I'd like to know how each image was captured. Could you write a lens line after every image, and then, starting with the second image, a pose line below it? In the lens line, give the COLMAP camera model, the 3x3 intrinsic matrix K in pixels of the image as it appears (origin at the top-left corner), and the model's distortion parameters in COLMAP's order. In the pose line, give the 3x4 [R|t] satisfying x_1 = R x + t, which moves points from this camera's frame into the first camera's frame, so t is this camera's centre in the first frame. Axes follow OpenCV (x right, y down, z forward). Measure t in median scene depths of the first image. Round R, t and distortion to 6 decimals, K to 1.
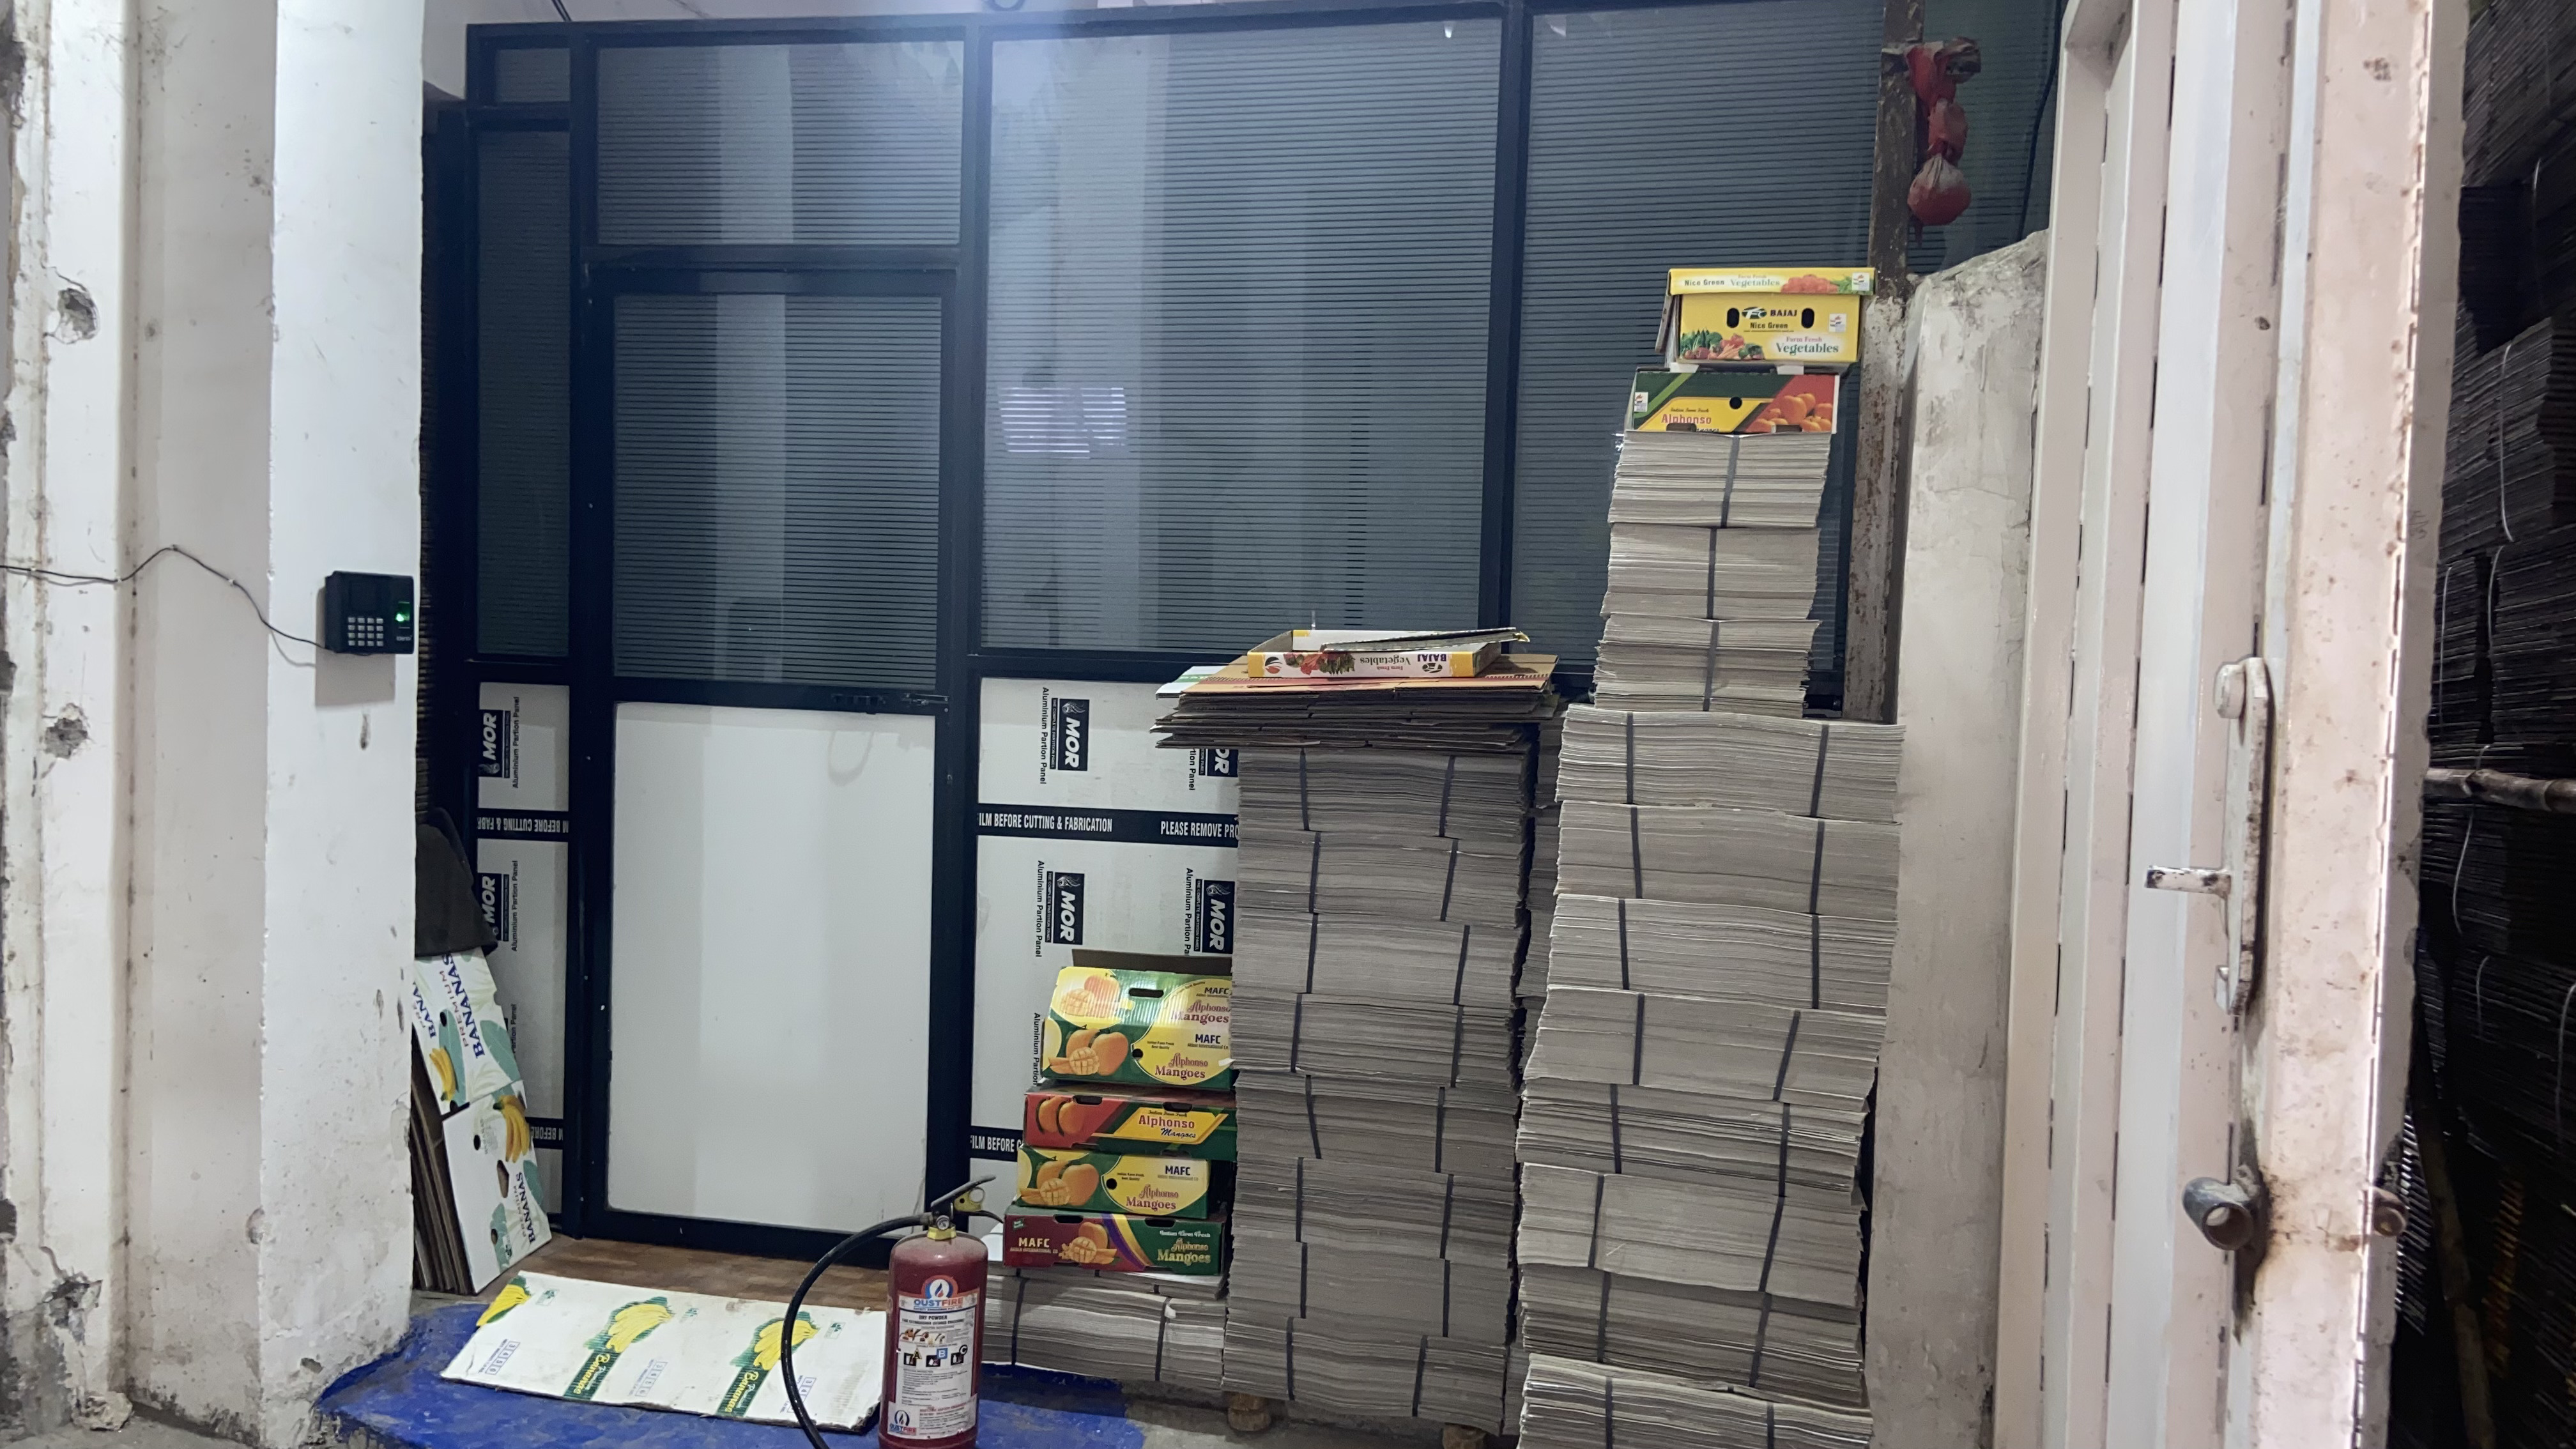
lens RADIAL K [[1955.3, 0, 1292.4], [0, 1955.3, 736.0], [0, 0, 1]] dist [0.093864, -0.119536]
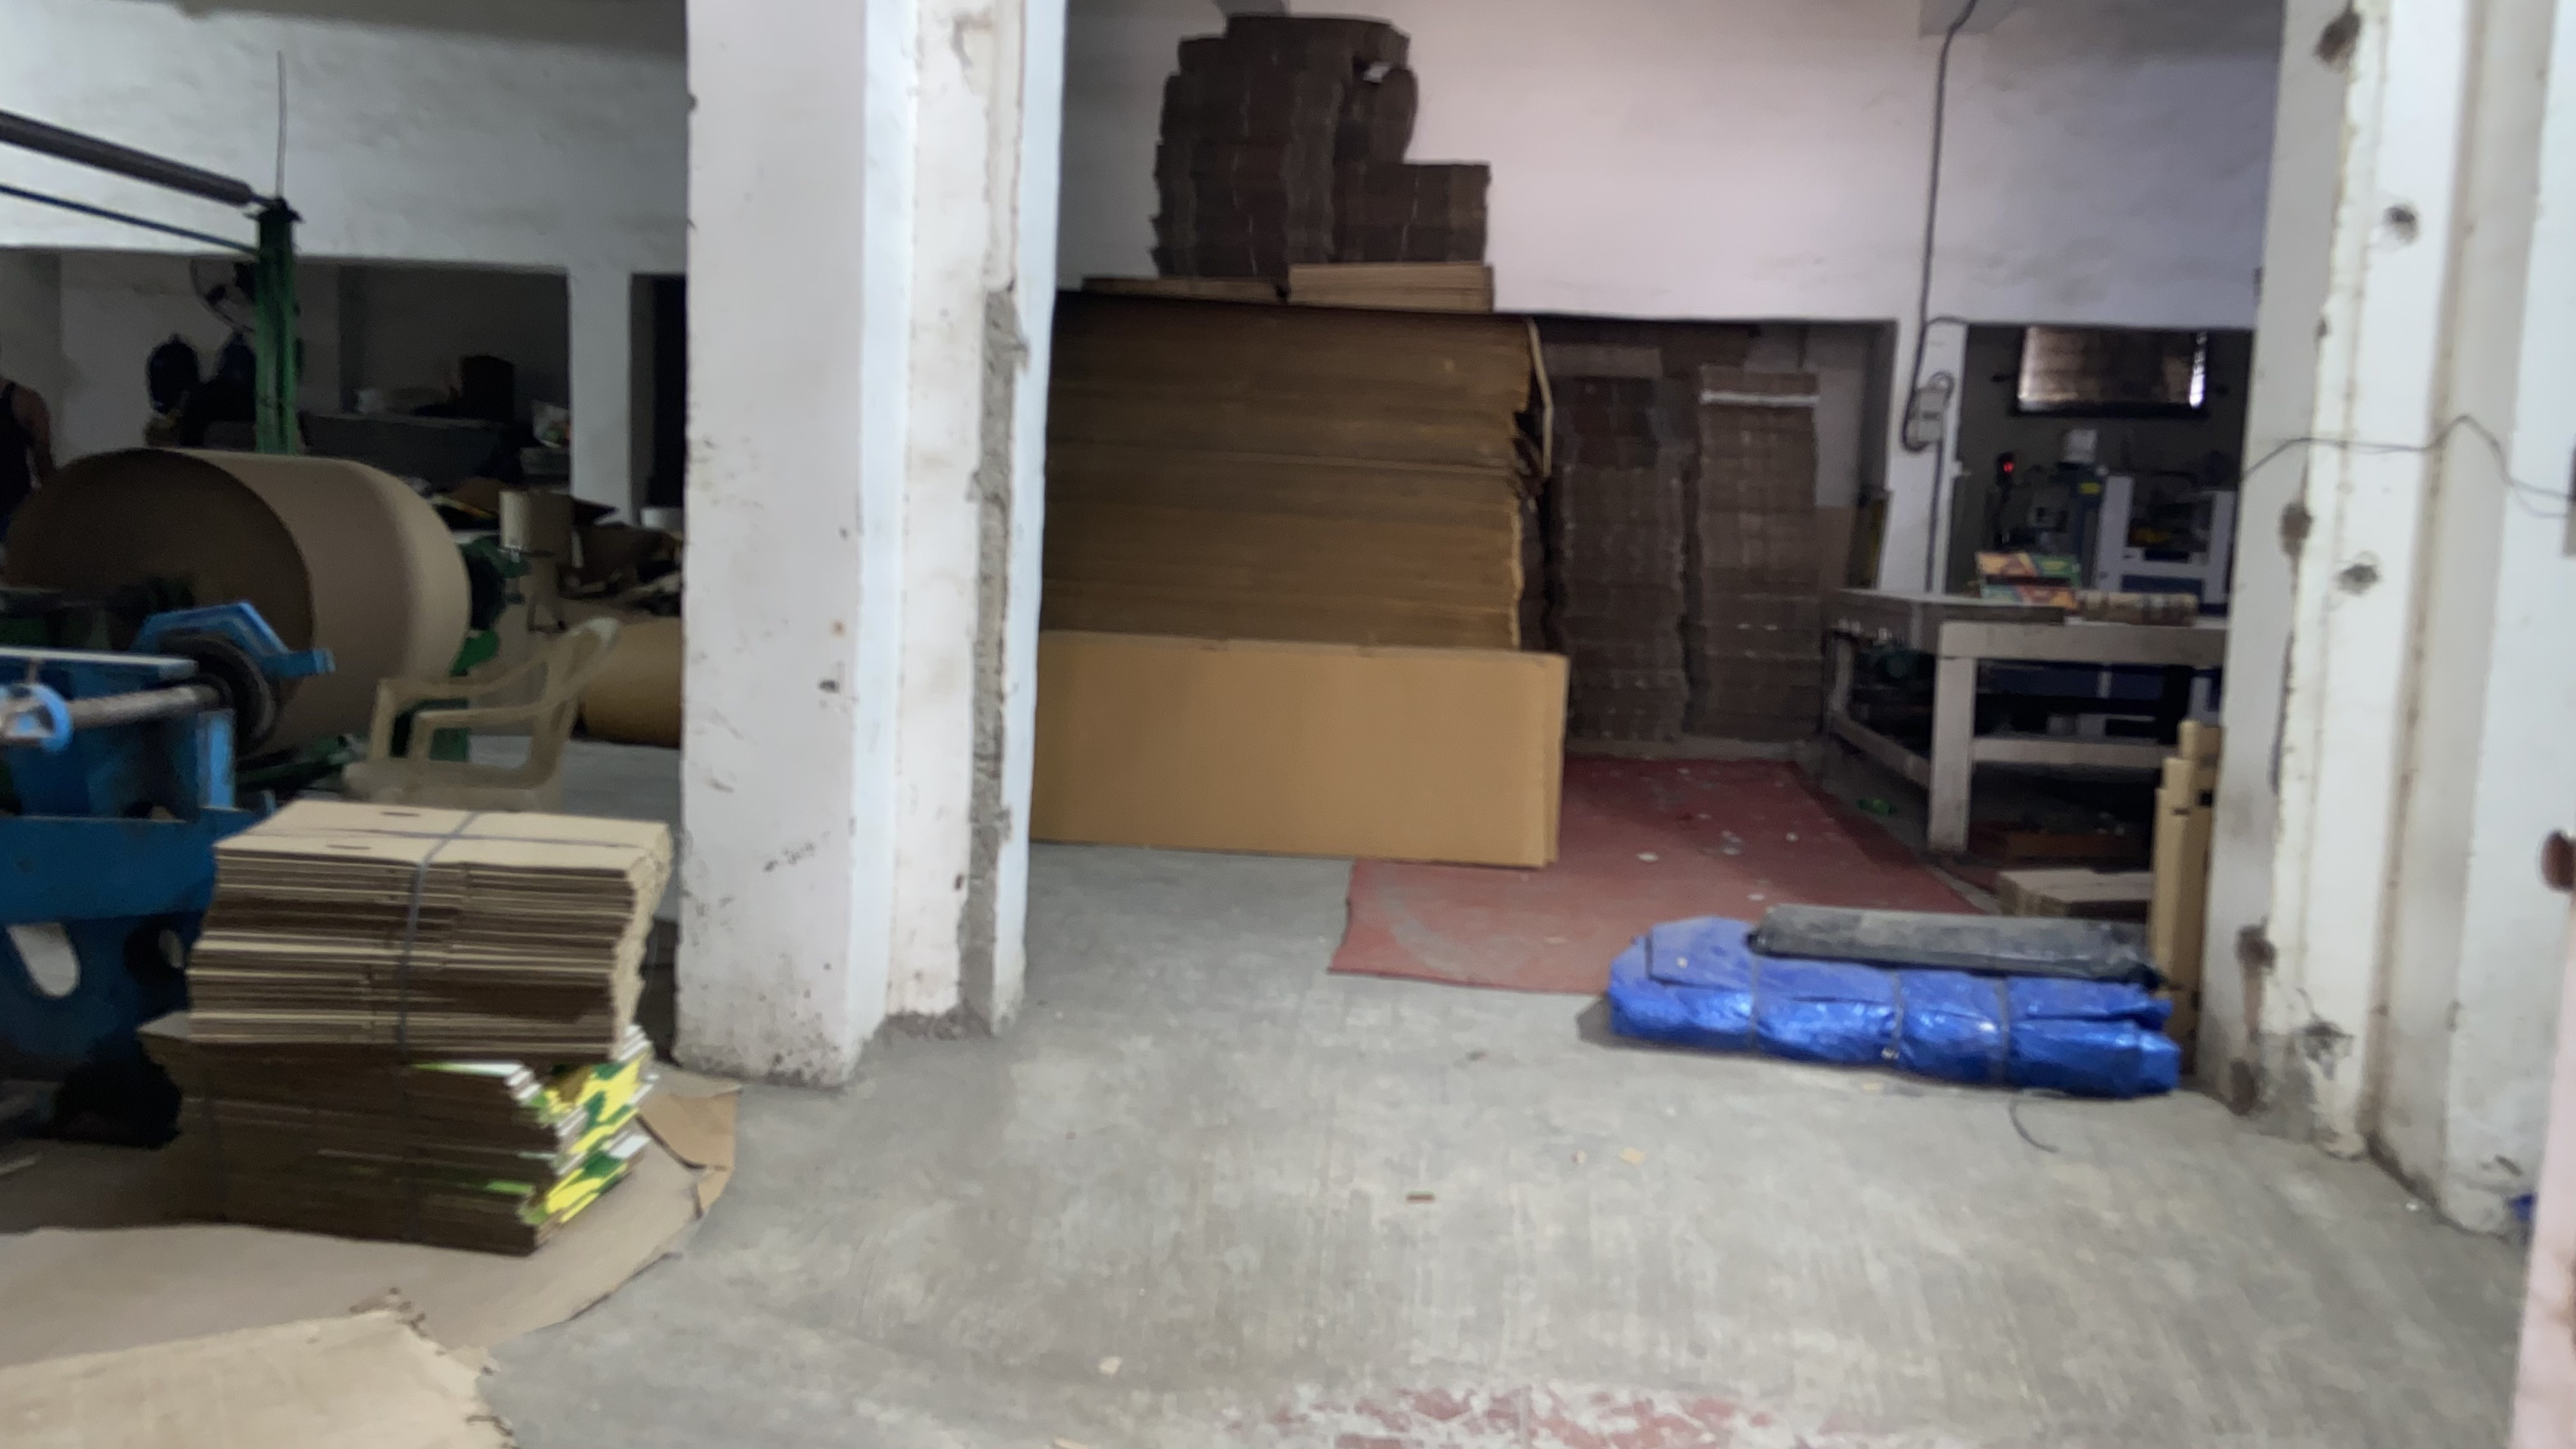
lens RADIAL K [[1955.3, 0, 1284.4], [0, 1955.3, 734.2], [0, 0, 1]] dist [0.093864, -0.119536]
pose [[0.168620, 0.067920, -0.983338, 0.471550], [-0.076061, 0.995545, 0.055720, 0.076661], [0.982742, 0.065398, 0.173035, 0.150025]]
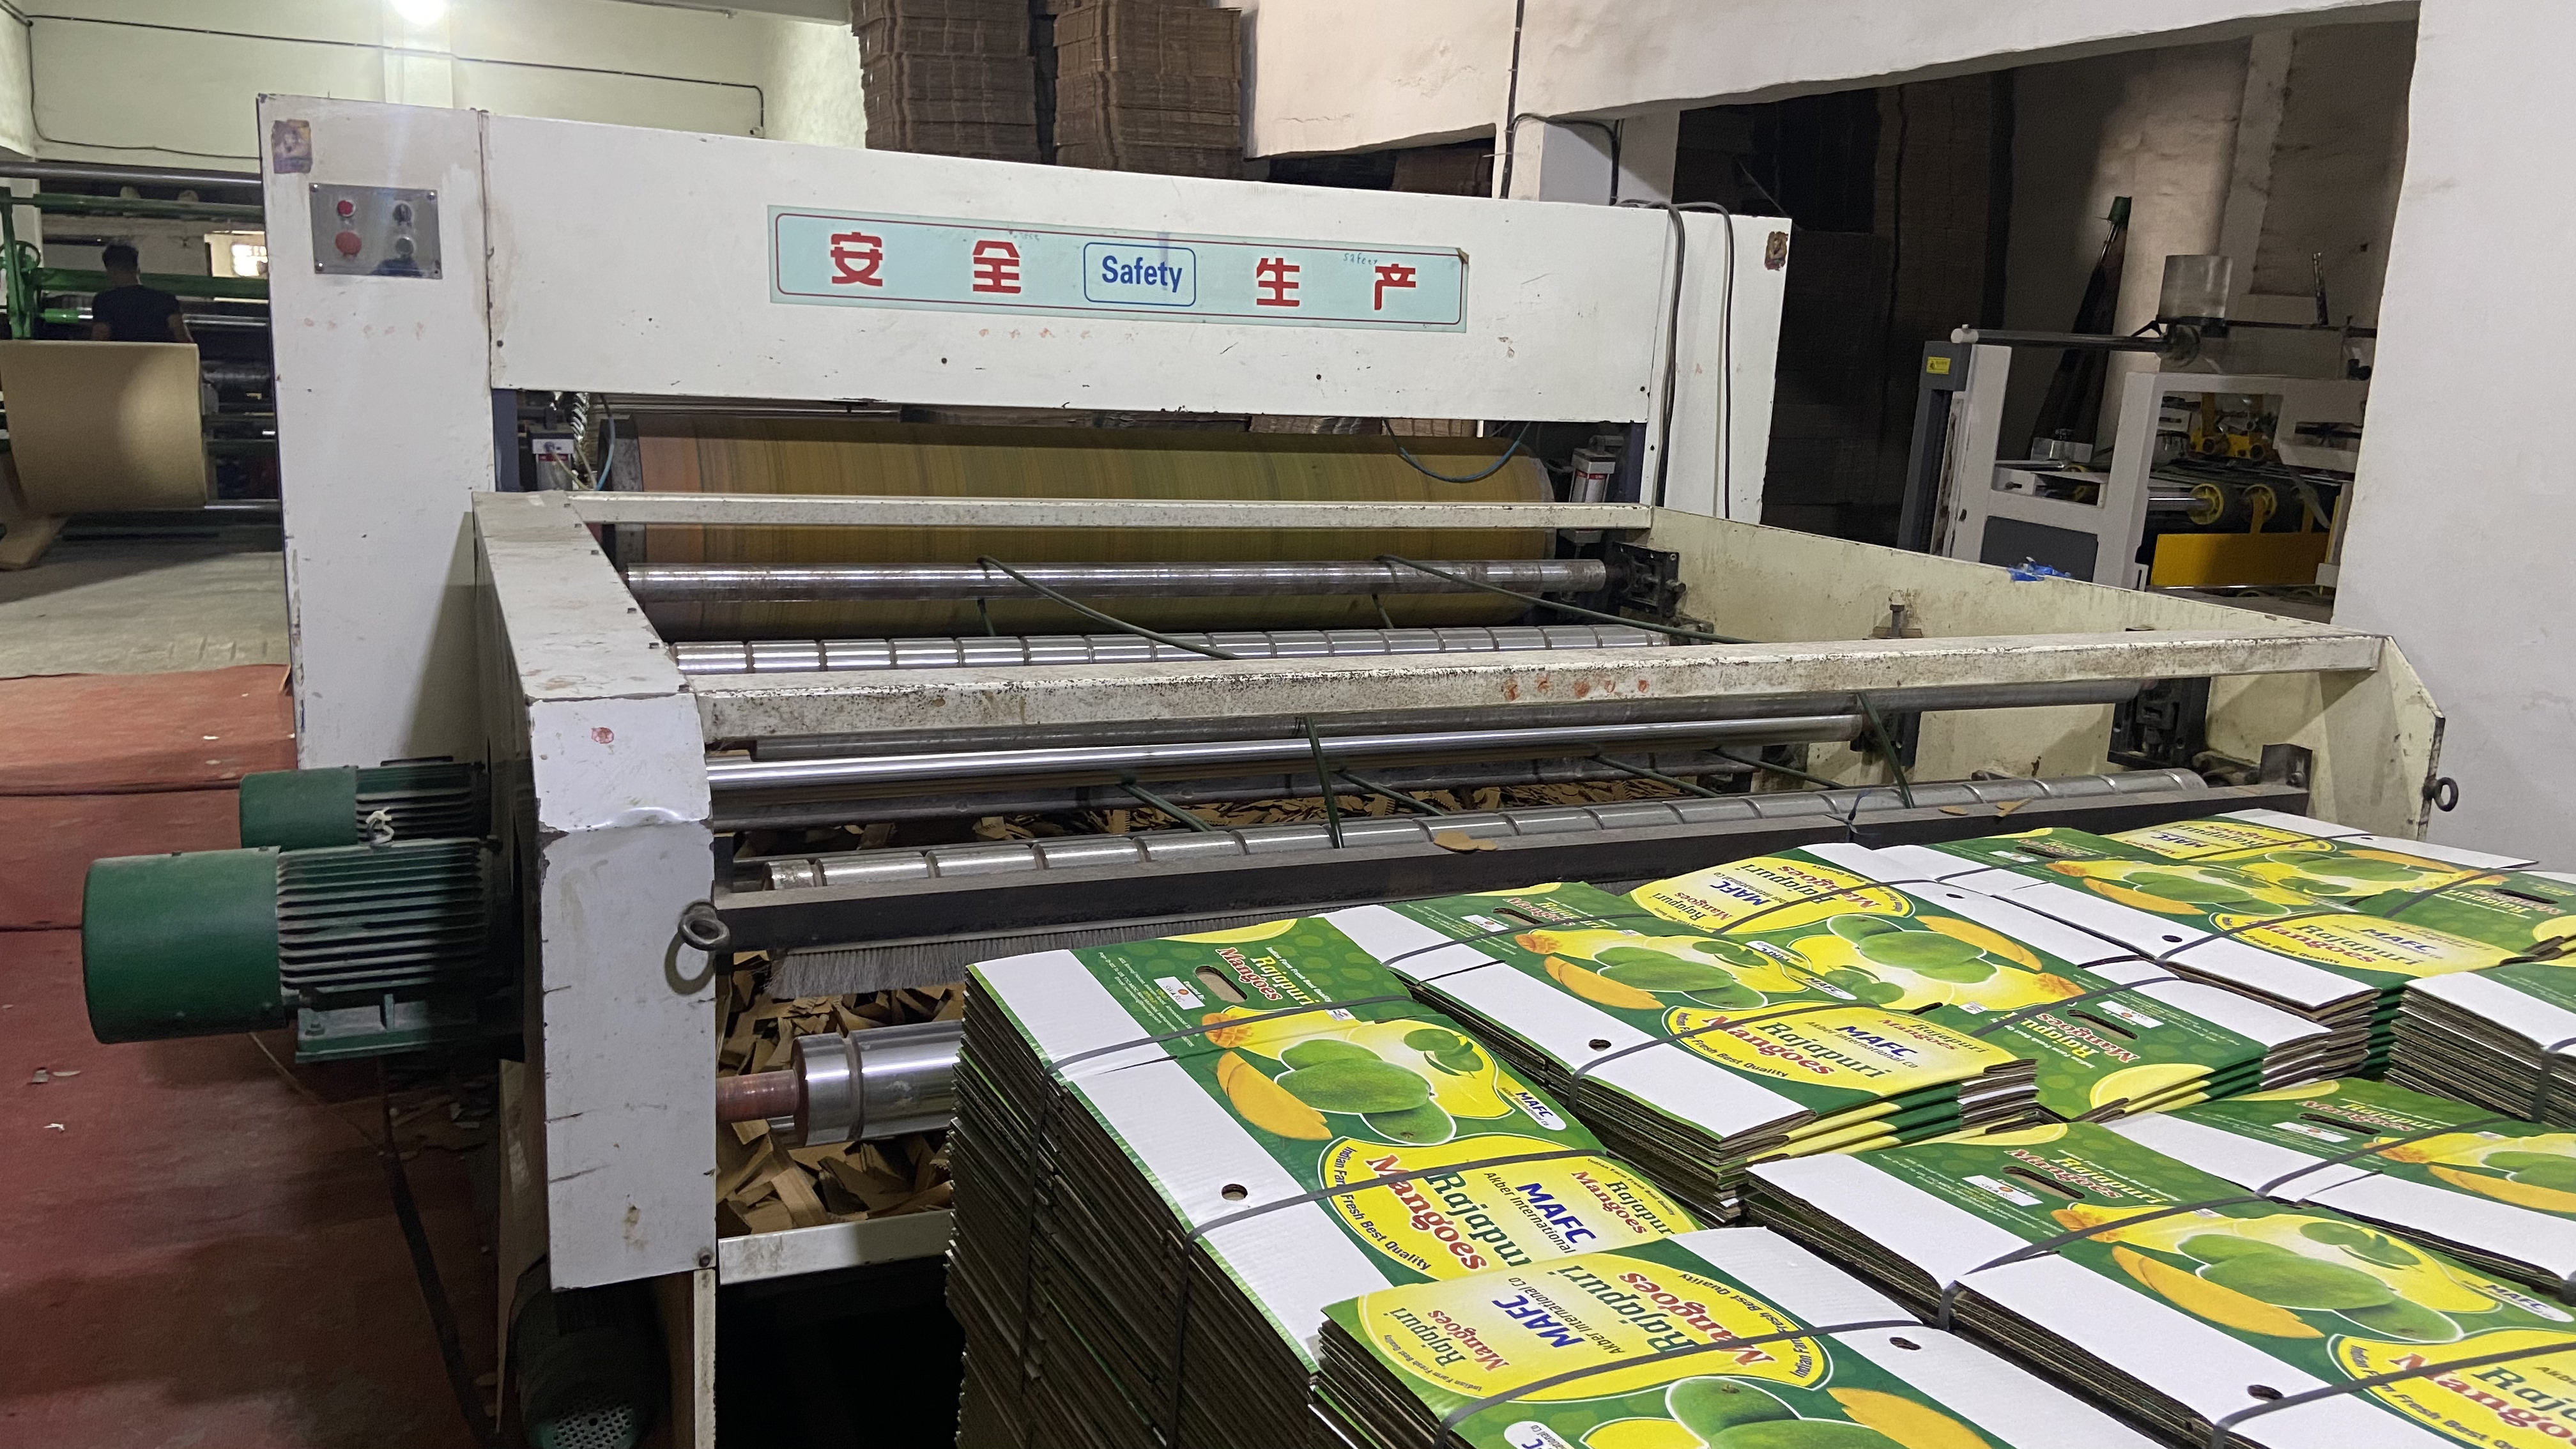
lens RADIAL K [[1955.3, 0, 1277.2], [0, 1955.3, 725.9], [0, 0, 1]] dist [0.093864, -0.119536]
pose [[-0.777431, 0.063146, -0.625790, -0.827229], [-0.095004, 0.971742, 0.216081, -0.261592], [0.621752, 0.227441, -0.749463, 3.134250]]
